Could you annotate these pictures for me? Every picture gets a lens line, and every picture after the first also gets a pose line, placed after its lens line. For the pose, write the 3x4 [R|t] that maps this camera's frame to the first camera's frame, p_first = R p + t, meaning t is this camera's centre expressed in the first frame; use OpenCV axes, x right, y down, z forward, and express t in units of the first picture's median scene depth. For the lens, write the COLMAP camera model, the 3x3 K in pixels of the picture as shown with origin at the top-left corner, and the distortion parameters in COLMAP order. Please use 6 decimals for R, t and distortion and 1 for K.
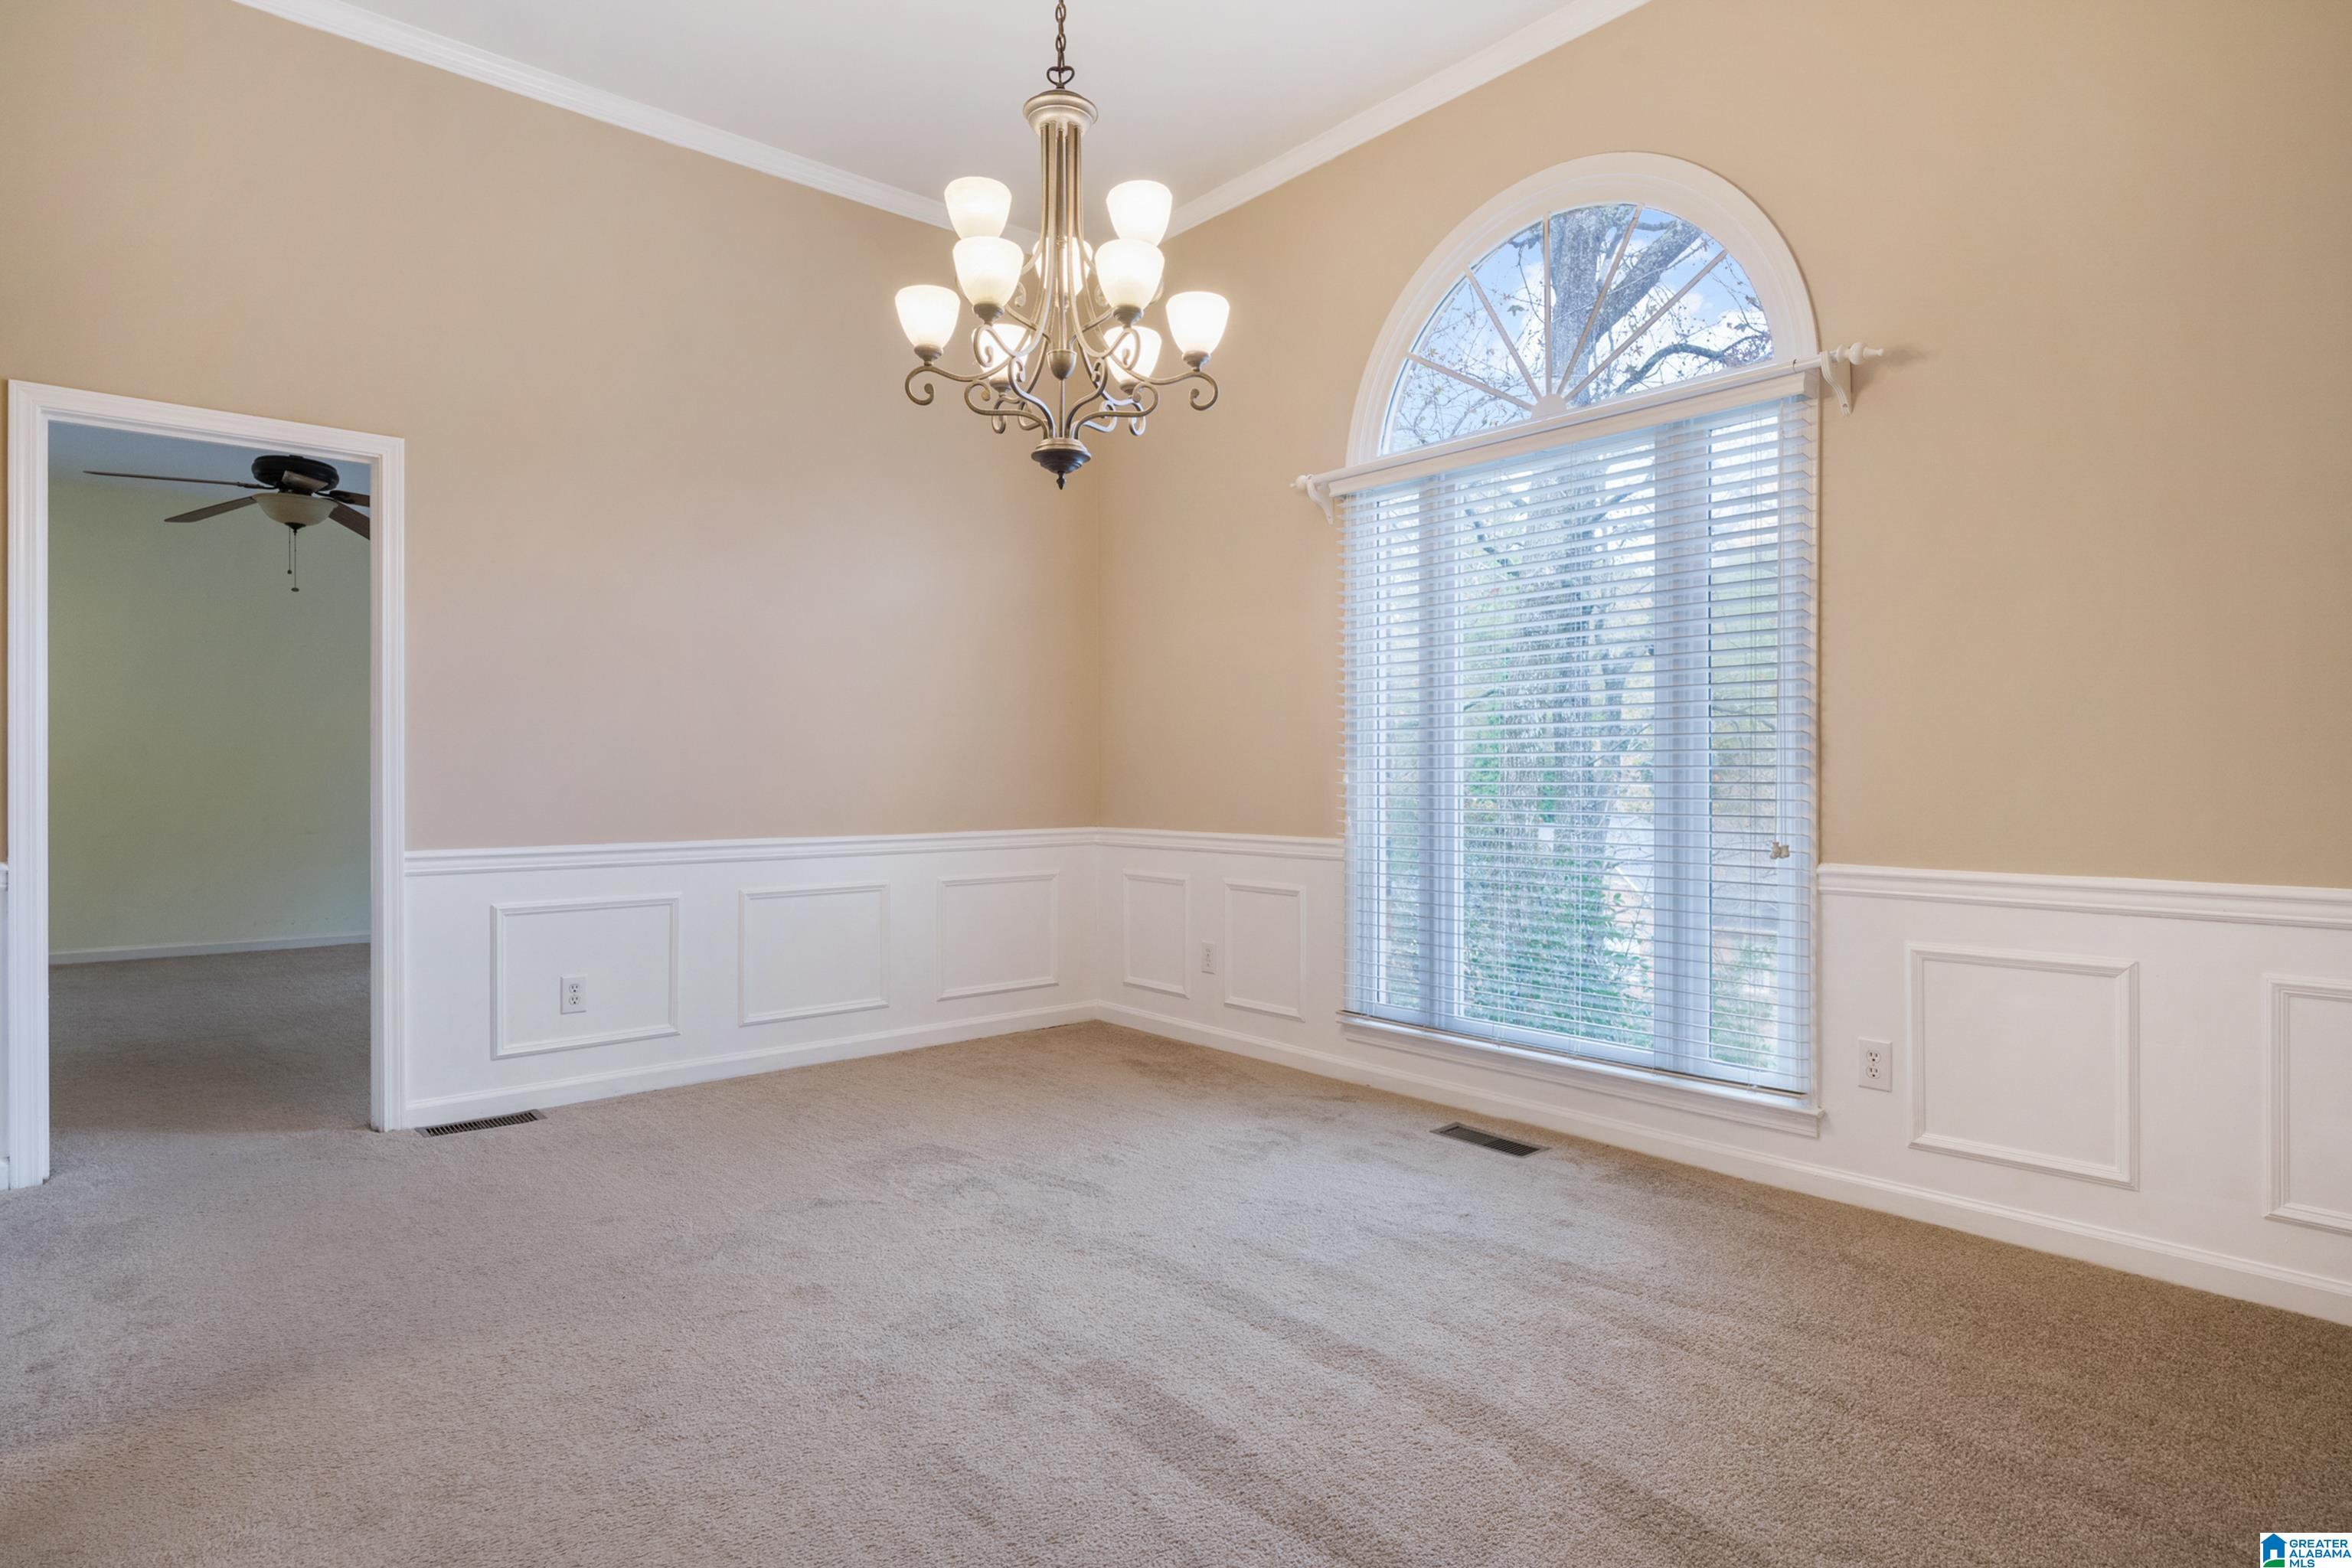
lens RADIAL K [[1285.0, 0, 1176.0], [0, 1285.0, 784.0], [0, 0, 1]] dist [0.001608, 0.000595]
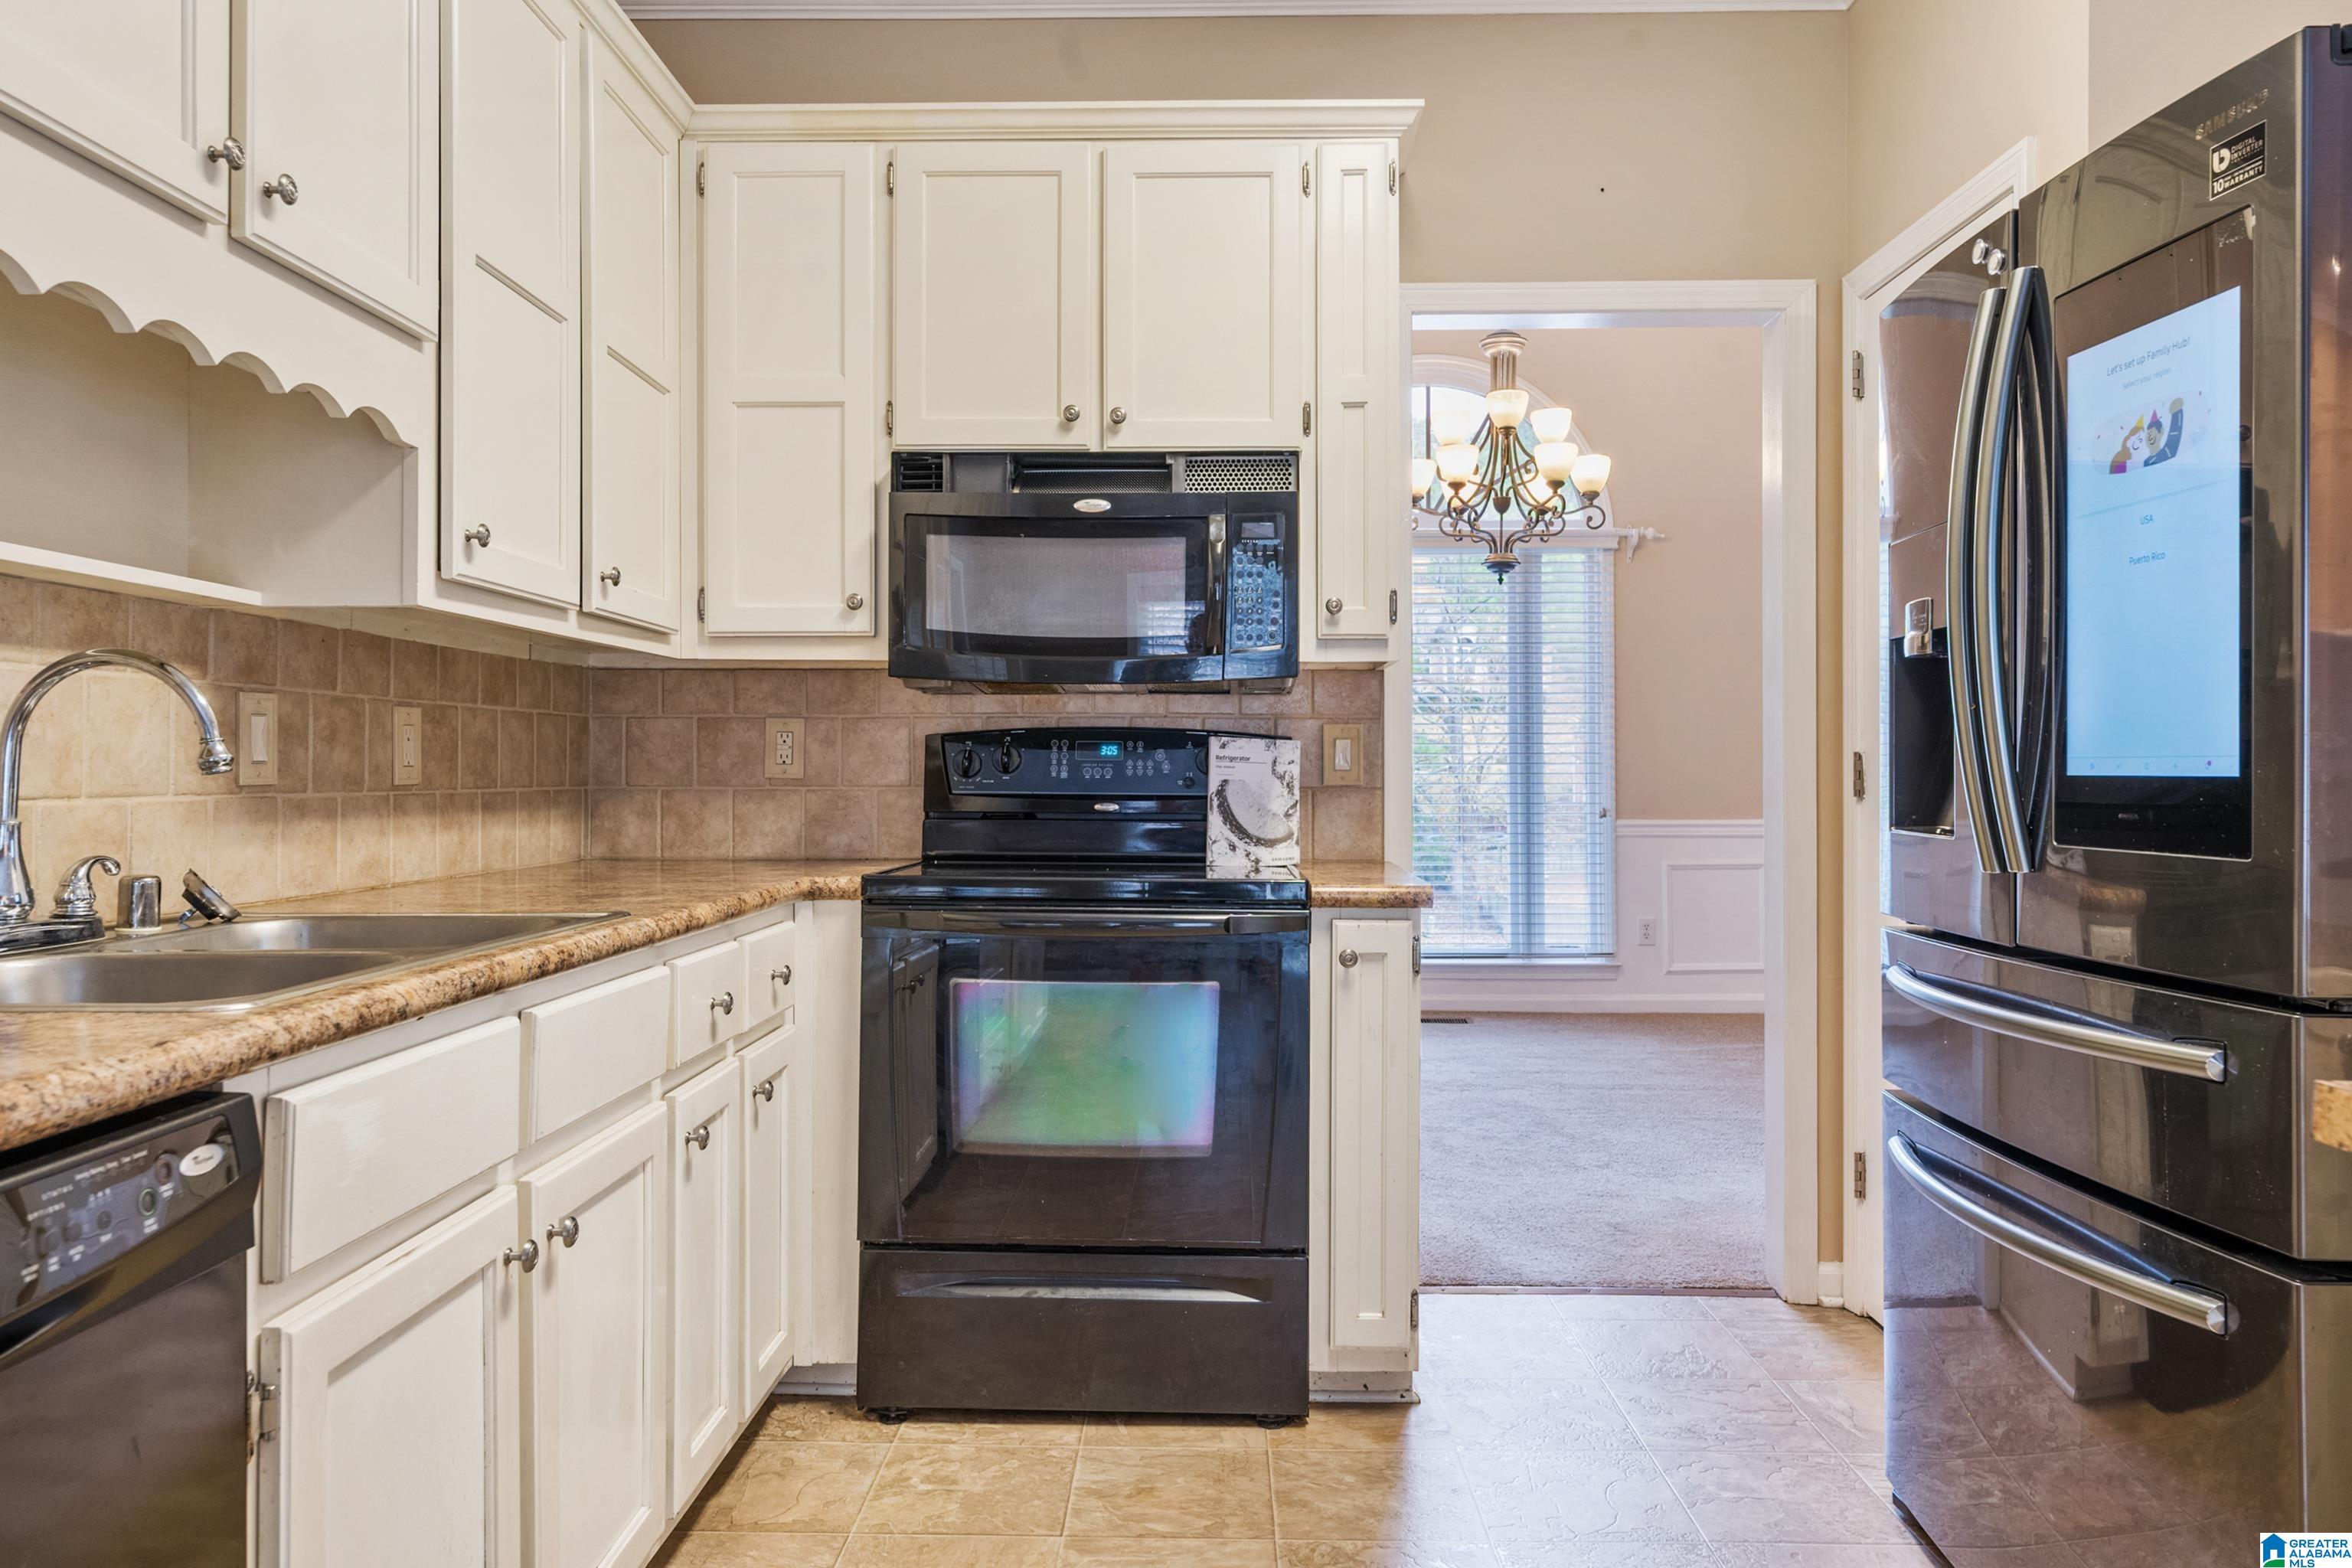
lens RADIAL K [[1580.5, 0, 1169.0], [0, 1580.5, 757.7], [0, 0, 1]] dist [0.001802, -0.000186]
pose [[0.667778, 0.004269, 0.744348, -1.462881], [0.005071, 0.999934, -0.010283, -0.003119], [-0.744343, 0.010641, 0.667713, 0.026611]]
